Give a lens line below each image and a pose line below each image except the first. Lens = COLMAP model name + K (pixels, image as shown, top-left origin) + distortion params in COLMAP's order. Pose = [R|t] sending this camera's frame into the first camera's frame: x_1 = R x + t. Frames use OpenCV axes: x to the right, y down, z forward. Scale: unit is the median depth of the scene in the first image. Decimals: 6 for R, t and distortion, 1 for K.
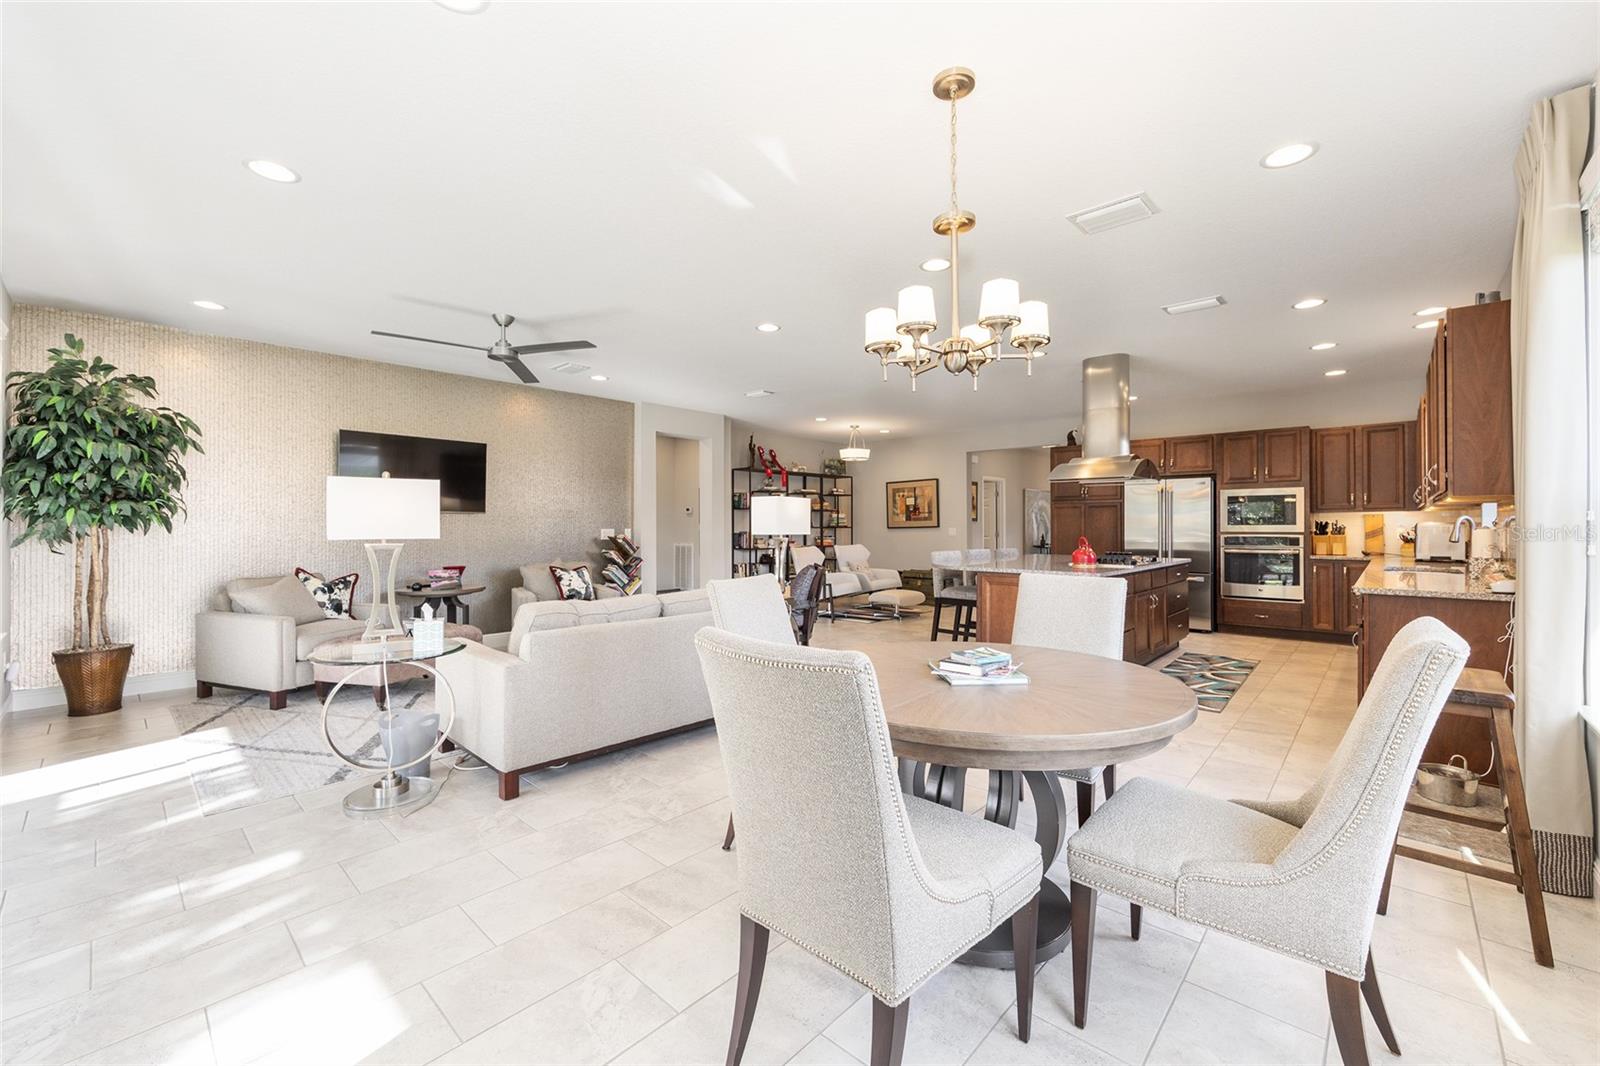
lens RADIAL K [[642.9, 0, 801.9], [0, 642.9, 527.2], [0, 0, 1]] dist [-0.000273, 0.000547]
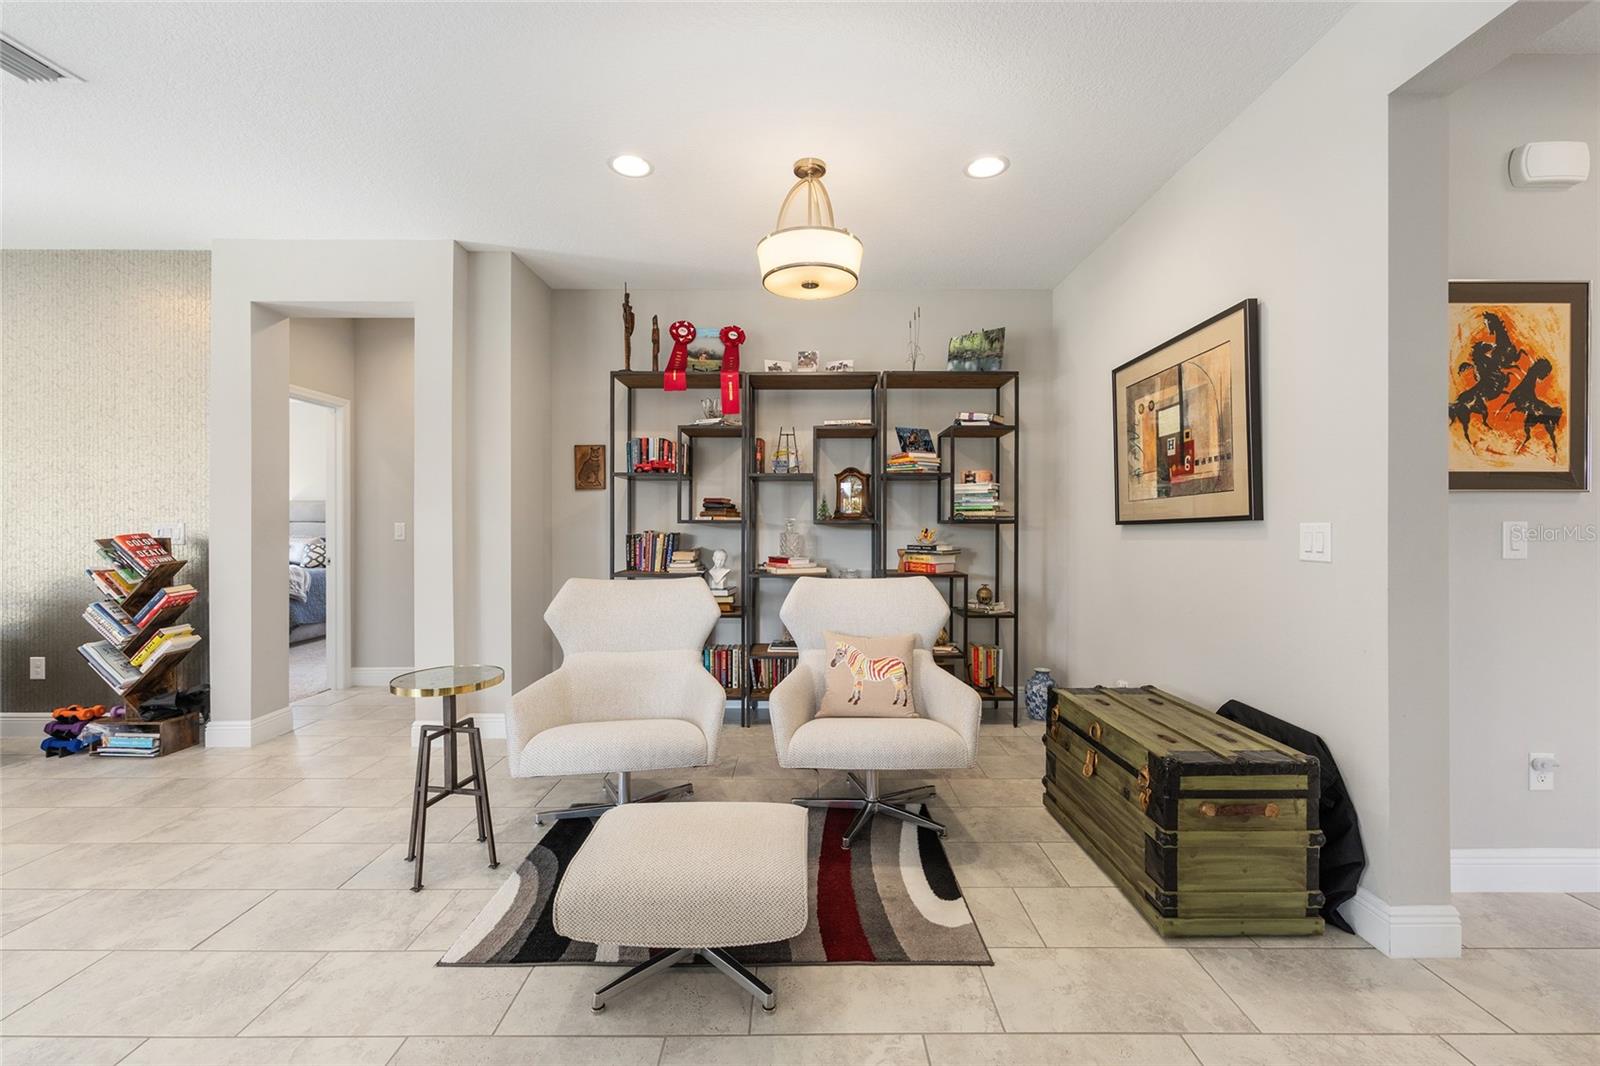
lens RADIAL K [[642.9, 0, 807.7], [0, 642.9, 525.0], [0, 0, 1]] dist [-0.000273, 0.000547]
pose [[0.679759, 0.003266, -0.733428, 0.424249], [-0.002404, 0.999995, 0.002224, 0.002293], [0.733431, 0.000251, 0.679764, 1.162932]]
